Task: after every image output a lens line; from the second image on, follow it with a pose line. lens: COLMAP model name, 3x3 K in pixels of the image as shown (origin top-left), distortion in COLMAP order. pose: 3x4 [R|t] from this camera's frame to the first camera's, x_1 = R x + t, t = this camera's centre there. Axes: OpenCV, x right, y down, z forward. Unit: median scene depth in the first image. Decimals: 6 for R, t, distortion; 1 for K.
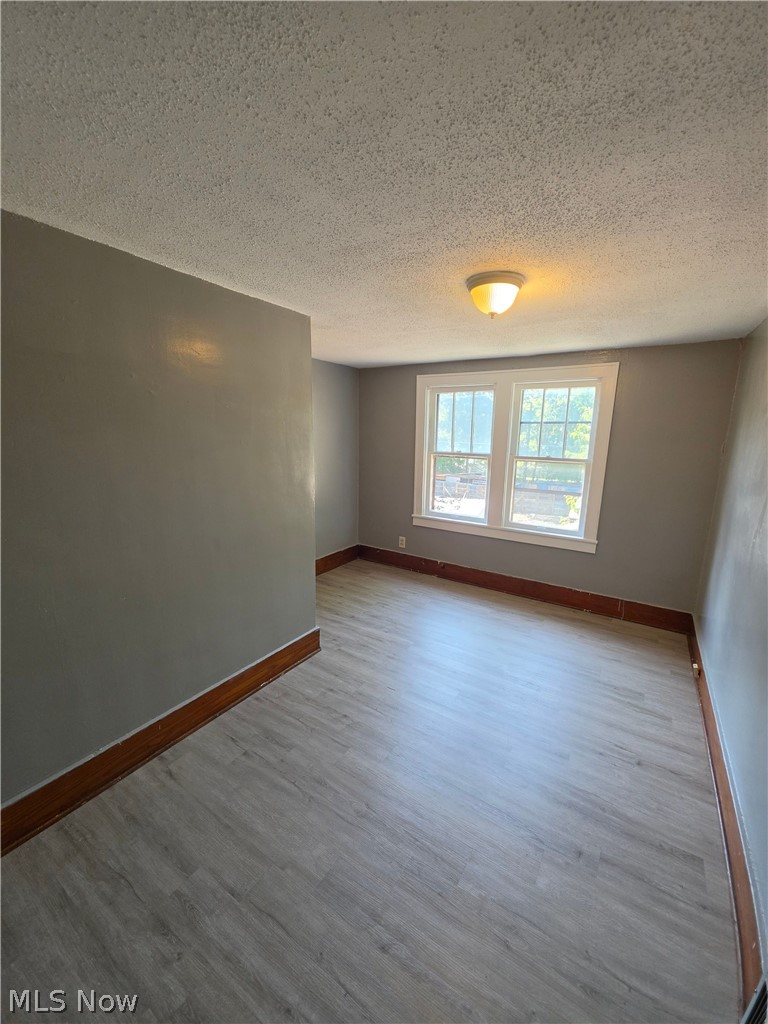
lens RADIAL K [[406.8, 0, 385.2], [0, 406.8, 513.5], [0, 0, 1]] dist [0.020197, -0.010944]
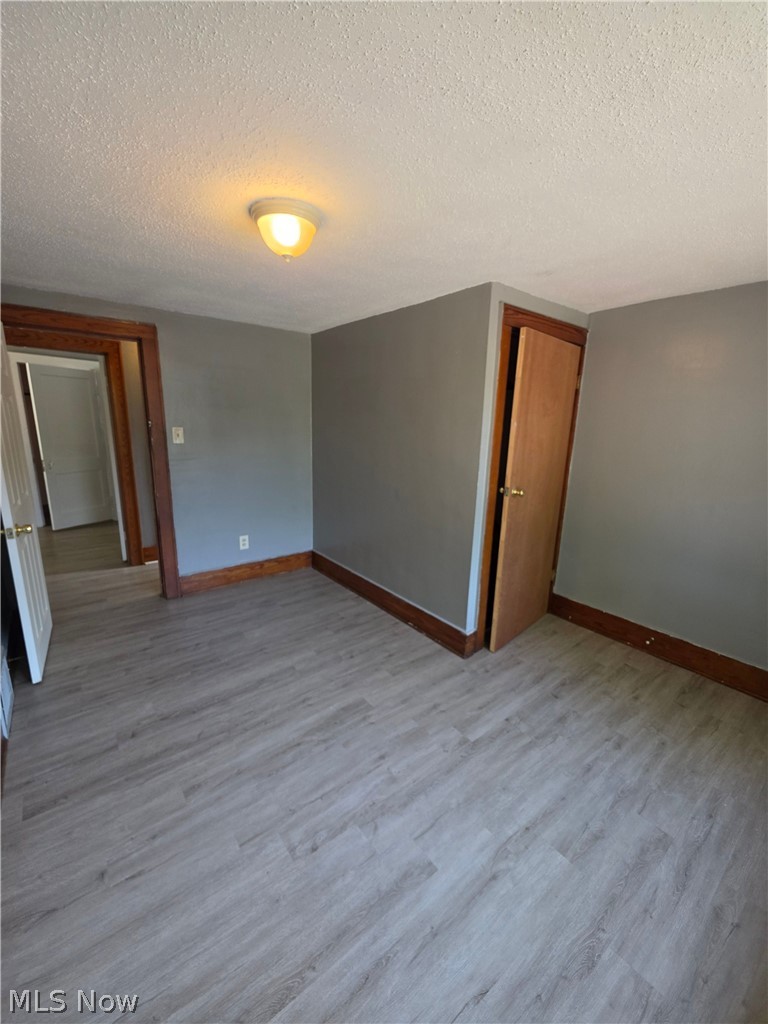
lens RADIAL K [[406.8, 0, 385.2], [0, 406.8, 513.5], [0, 0, 1]] dist [0.020197, -0.010944]
pose [[-0.318859, 0.189199, -0.928726, 0.762949], [-0.218476, 0.938814, 0.266264, -0.191350], [0.922278, 0.287805, -0.258014, 1.108119]]
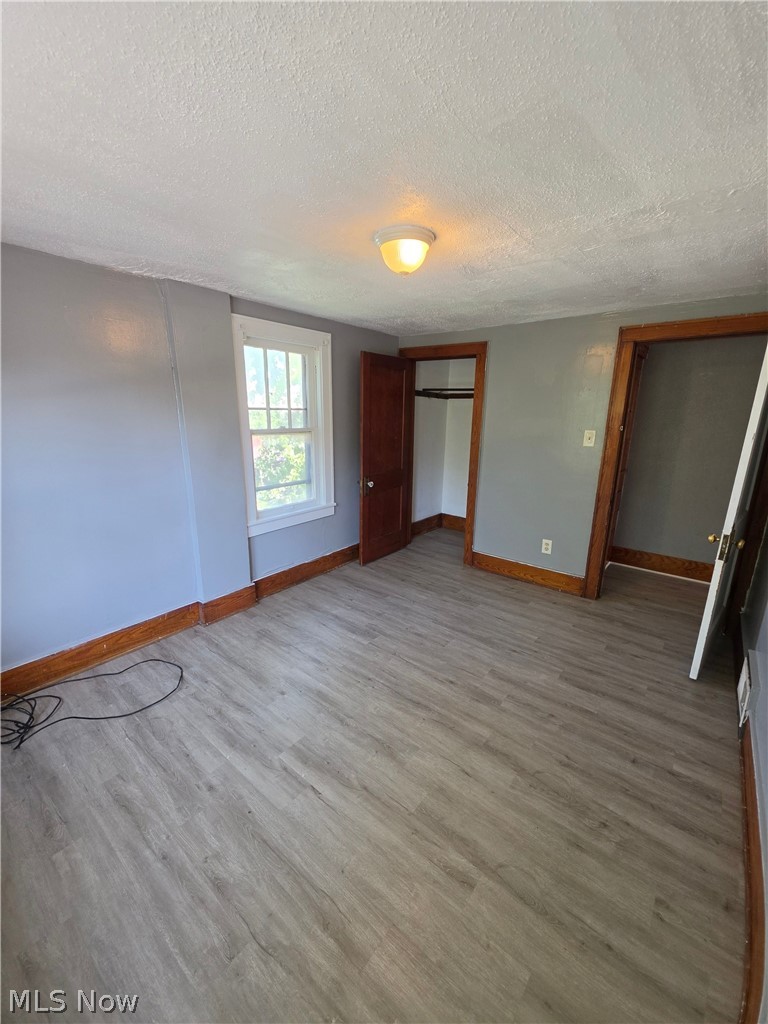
lens RADIAL K [[406.8, 0, 385.2], [0, 406.8, 513.5], [0, 0, 1]] dist [0.020197, -0.010944]
pose [[-0.993298, -0.057739, 0.100130, -0.509790], [-0.009468, 0.904028, 0.427368, -0.155837], [-0.115196, 0.423556, -0.898516, 0.747790]]
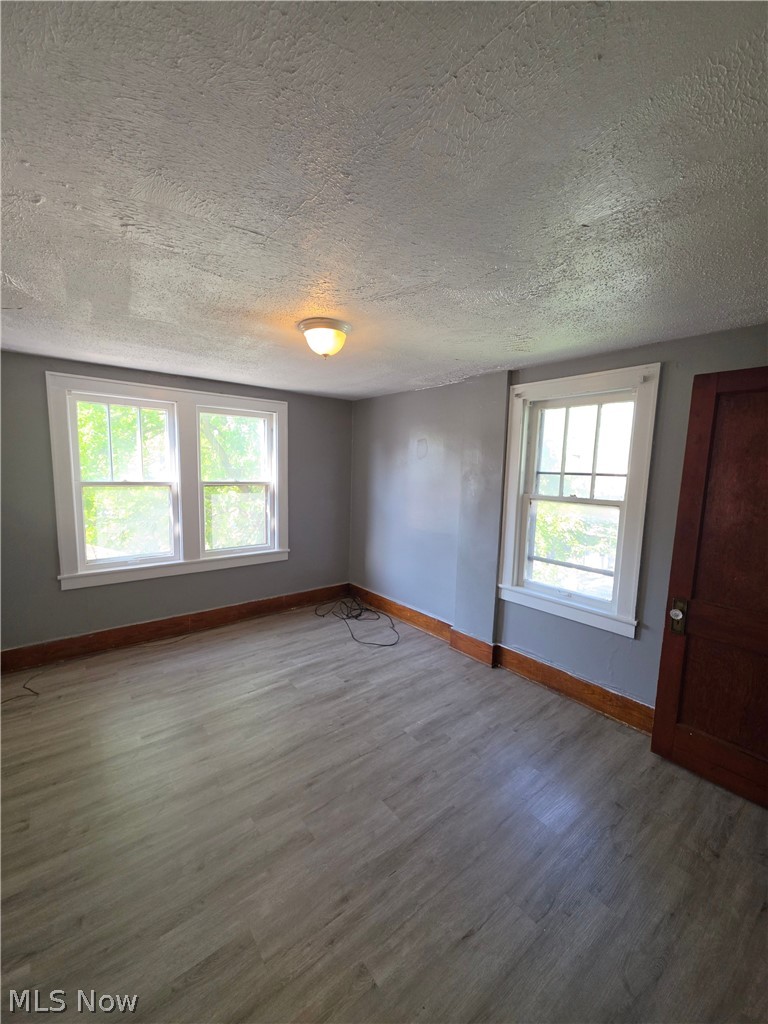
lens RADIAL K [[406.8, 0, 385.2], [0, 406.8, 513.5], [0, 0, 1]] dist [0.020197, -0.010944]
pose [[0.314599, -0.127091, 0.940678, -0.679743], [0.166817, 0.982975, 0.077016, -0.109239], [-0.934452, 0.132692, 0.330444, 0.470677]]
